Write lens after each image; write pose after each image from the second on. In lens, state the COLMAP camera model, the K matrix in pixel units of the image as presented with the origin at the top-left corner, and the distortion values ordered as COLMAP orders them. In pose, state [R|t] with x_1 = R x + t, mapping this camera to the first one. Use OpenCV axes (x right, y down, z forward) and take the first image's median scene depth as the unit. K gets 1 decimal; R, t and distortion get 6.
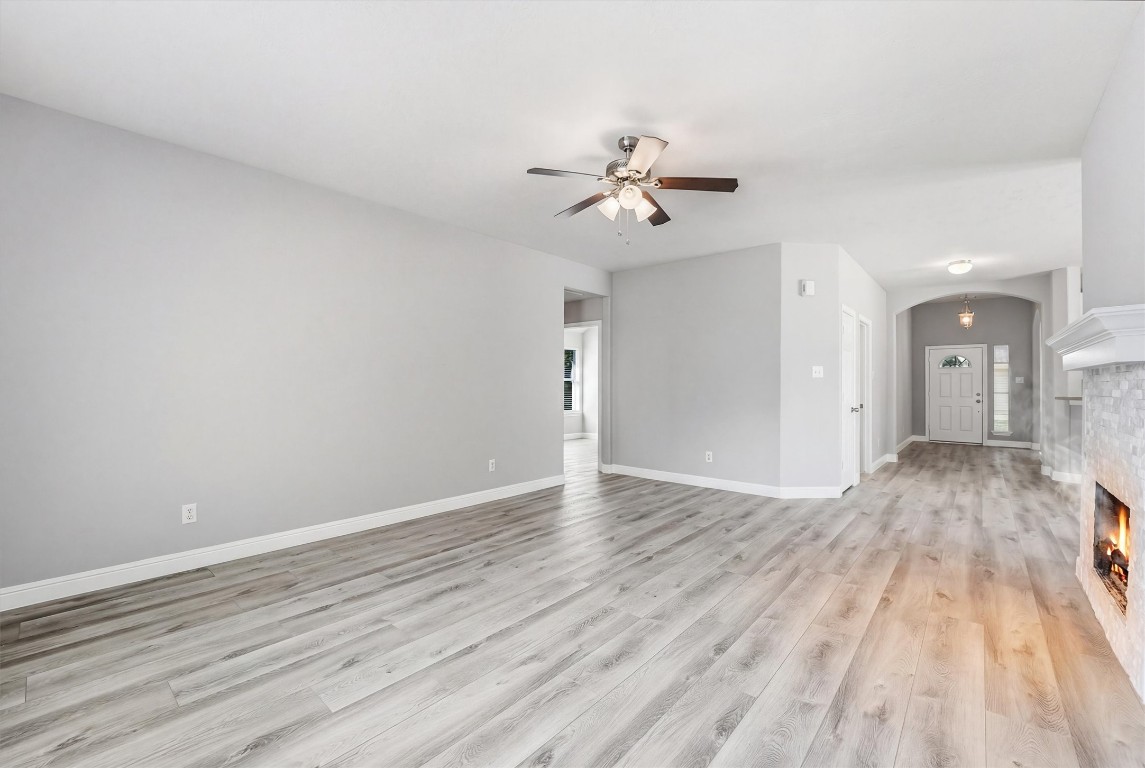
lens RADIAL K [[473.9, 0, 570.8], [0, 473.9, 385.4], [0, 0, 1]] dist [-0.025889, 0.000542]
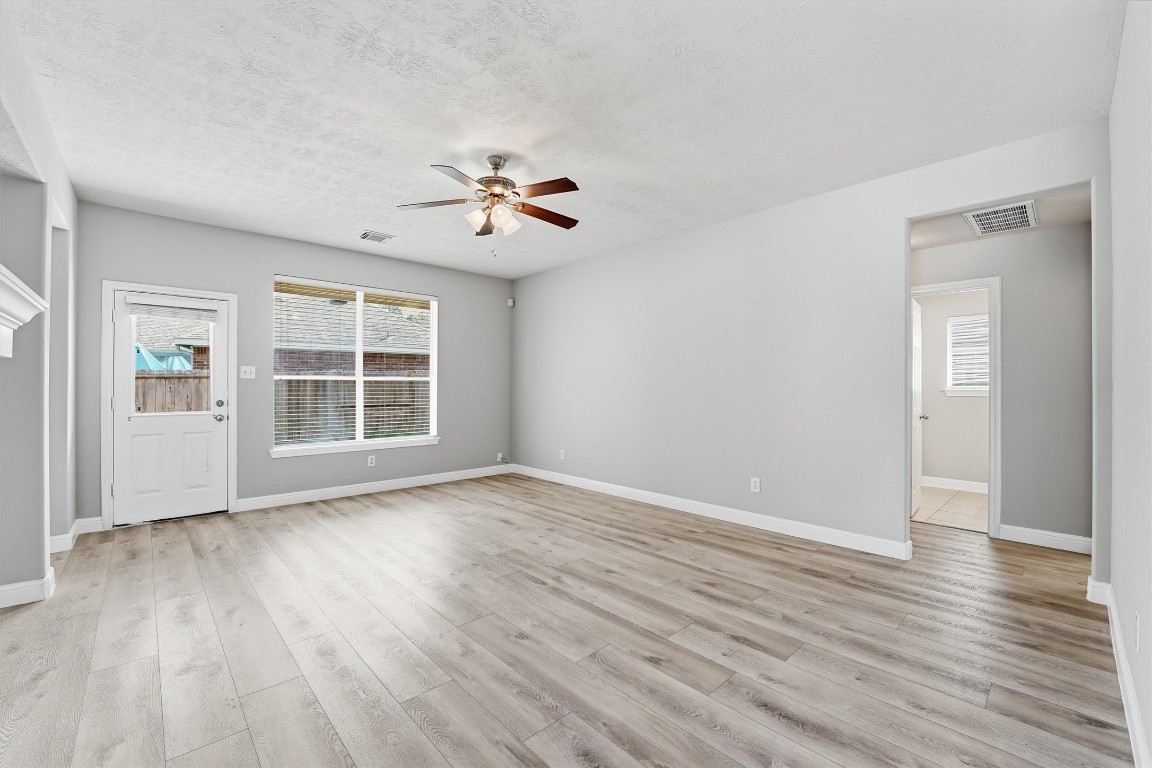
lens RADIAL K [[476.7, 0, 574.3], [0, 476.7, 385.4], [0, 0, 1]] dist [-0.025889, 0.000542]
pose [[-0.103274, -0.002710, -0.994649, 0.928010], [-0.002119, 0.999995, -0.002504, -0.004422], [0.994651, 0.001849, -0.103279, 1.016982]]
